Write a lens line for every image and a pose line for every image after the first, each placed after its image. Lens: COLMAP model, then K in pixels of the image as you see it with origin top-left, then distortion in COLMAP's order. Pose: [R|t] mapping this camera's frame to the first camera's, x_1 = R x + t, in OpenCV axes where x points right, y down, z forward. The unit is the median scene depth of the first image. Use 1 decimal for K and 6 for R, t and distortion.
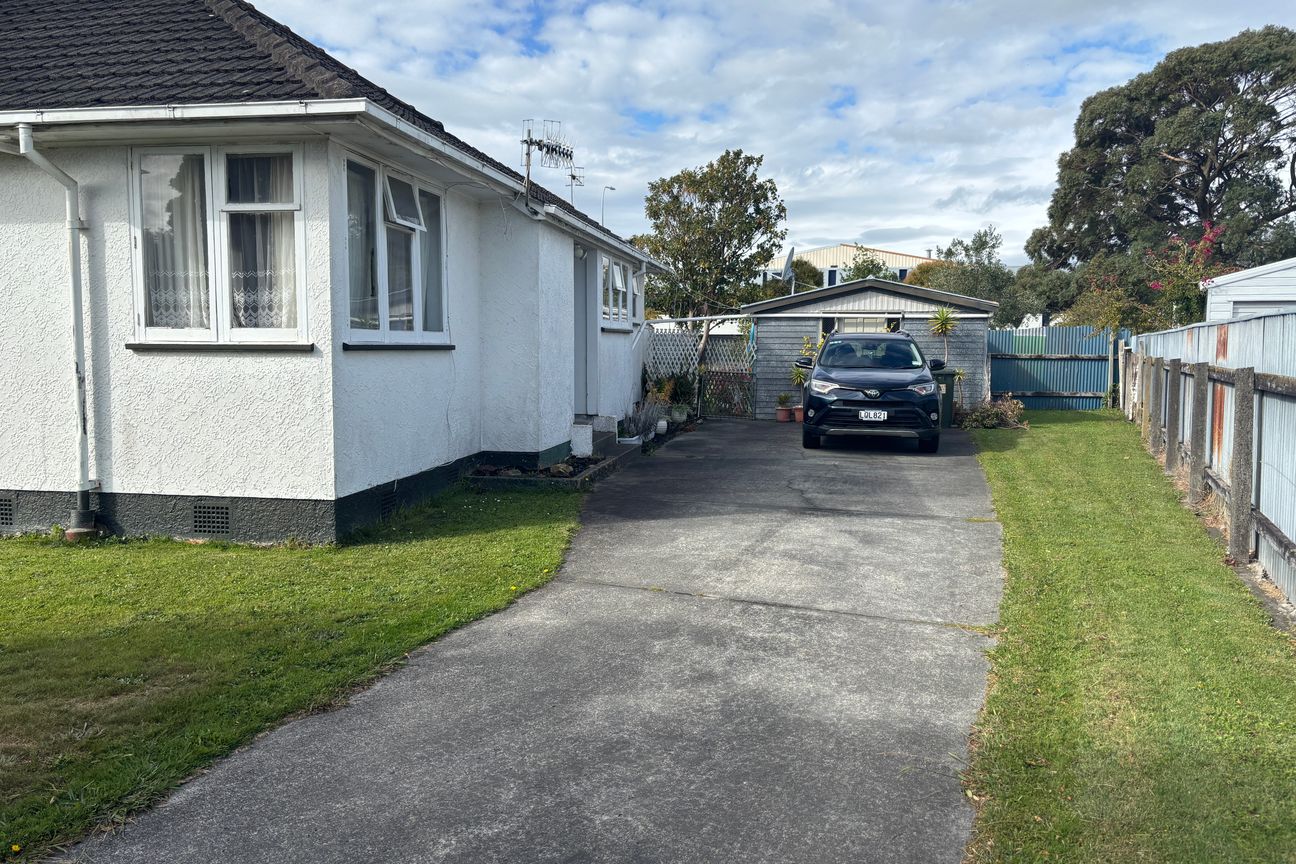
lens RADIAL K [[978.0, 0, 640.0], [0, 978.0, 429.2], [0, 0, 1]] dist [0.033947, -0.016507]
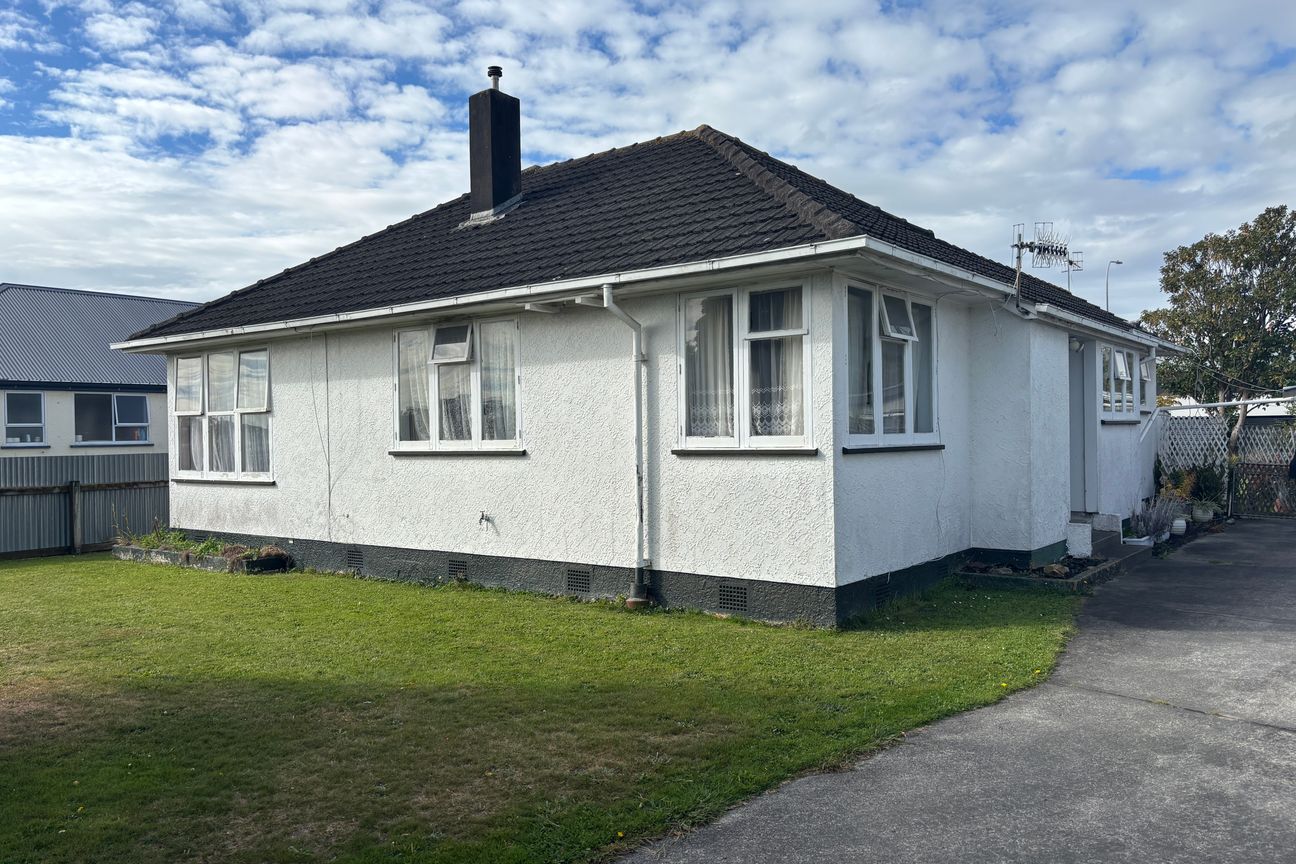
lens RADIAL K [[978.0, 0, 641.9], [0, 978.0, 436.9], [0, 0, 1]] dist [0.033947, -0.016507]
pose [[0.885644, -0.013959, -0.464156, 0.015440], [-0.023665, 0.996893, -0.075135, -0.010588], [0.463762, 0.077527, 0.882561, -0.102154]]
